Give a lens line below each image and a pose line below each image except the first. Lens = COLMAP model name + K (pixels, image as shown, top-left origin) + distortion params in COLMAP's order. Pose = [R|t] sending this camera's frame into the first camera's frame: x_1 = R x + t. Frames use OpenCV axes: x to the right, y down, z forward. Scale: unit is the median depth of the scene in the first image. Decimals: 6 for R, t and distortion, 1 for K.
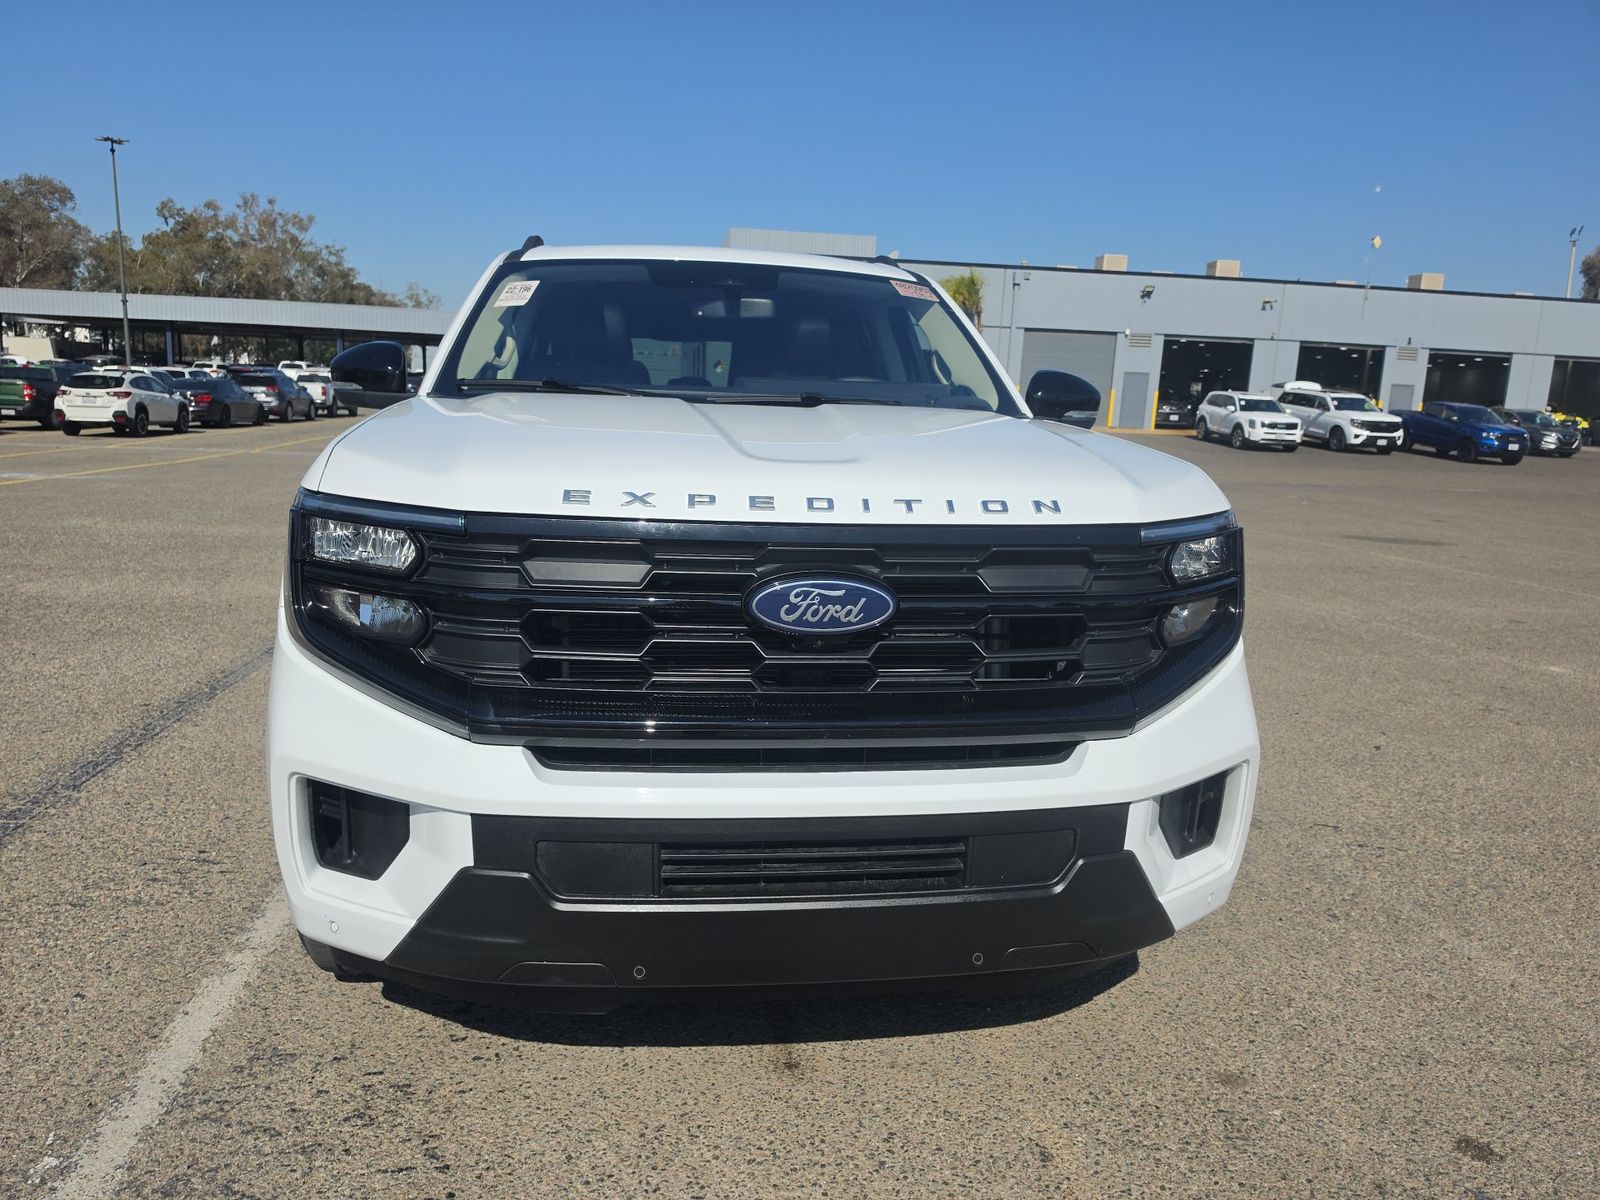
lens RADIAL K [[1115.9, 0, 800.0], [0, 1115.9, 600.0], [0, 0, 1]] dist [0.000714, -0.004205]
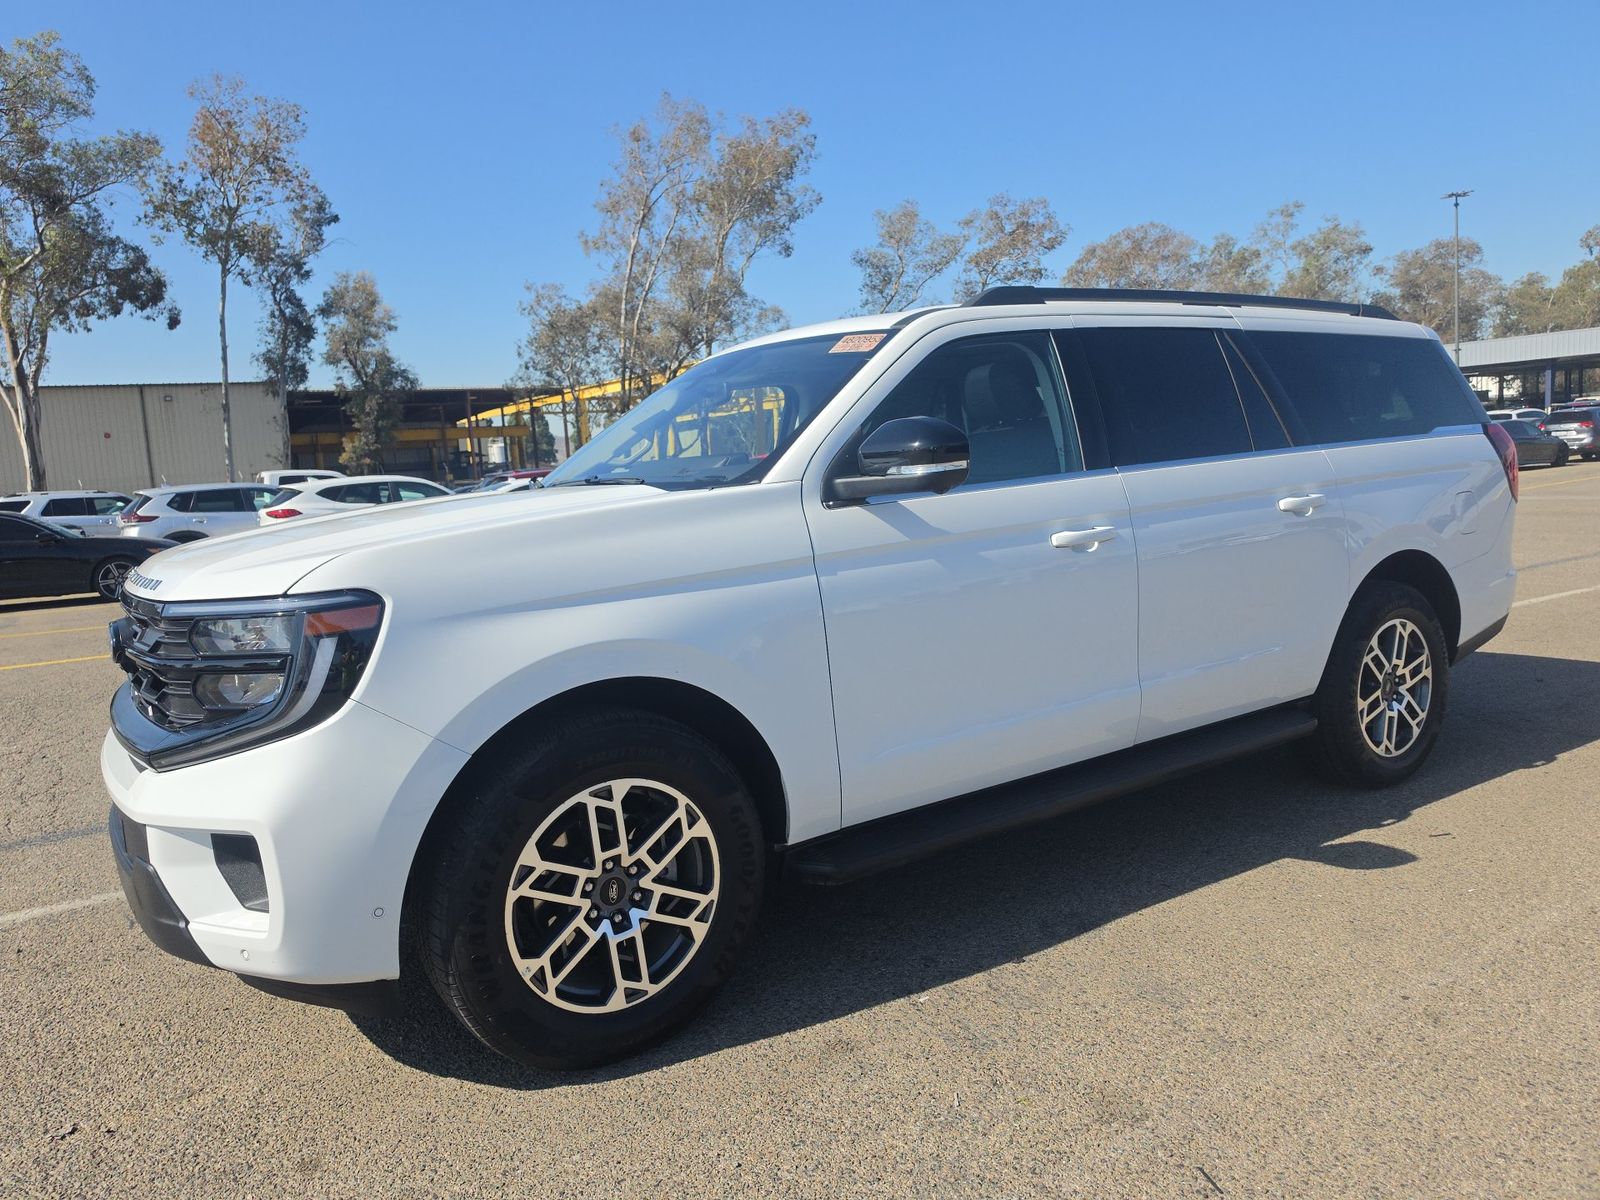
lens RADIAL K [[1115.9, 0, 800.0], [0, 1115.9, 600.0], [0, 0, 1]] dist [0.000714, -0.004205]
pose [[0.384114, 0.058705, -0.921418, 0.113831], [-0.093606, 0.995310, 0.024391, -0.010750], [0.918528, 0.076882, 0.387807, 0.077554]]
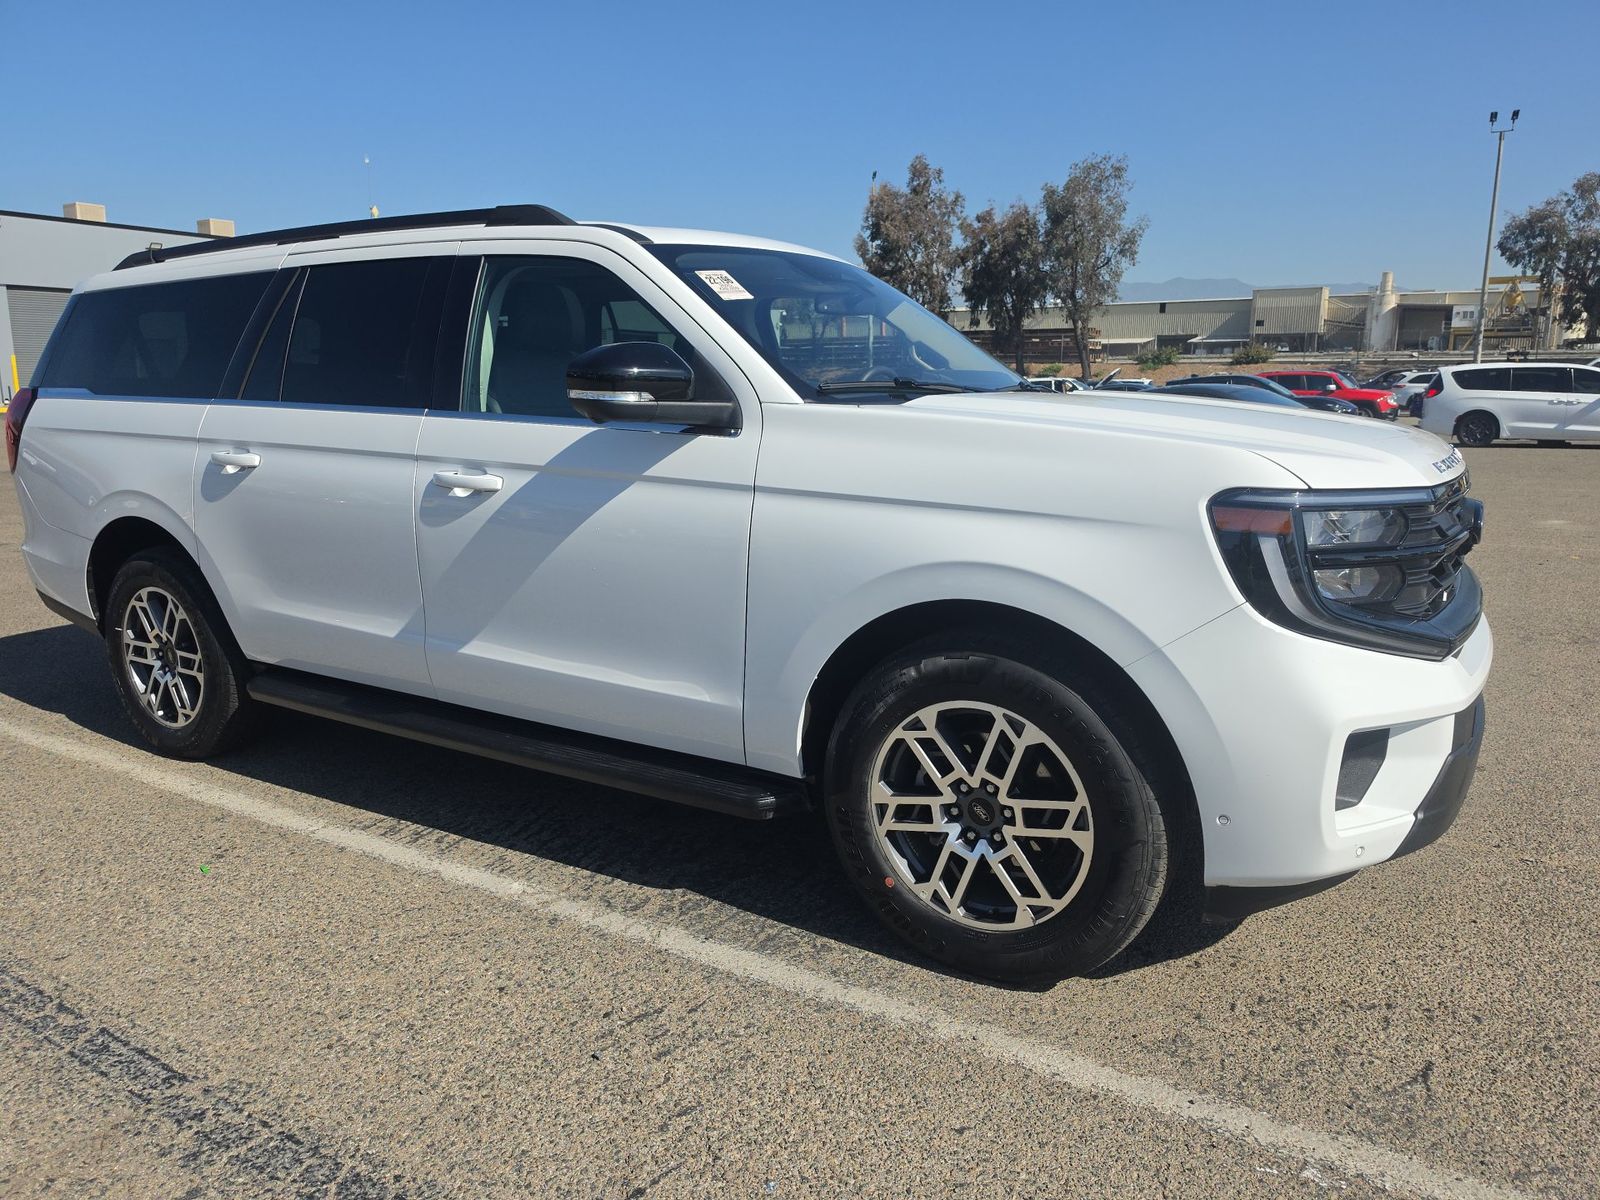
lens RADIAL K [[1115.9, 0, 800.0], [0, 1115.9, 600.0], [0, 0, 1]] dist [0.000714, -0.004205]
pose [[0.633742, -0.180808, 0.752117, -1.274587], [0.156783, 0.982142, 0.103998, -0.142457], [-0.757490, 0.052011, 0.650772, 0.521237]]
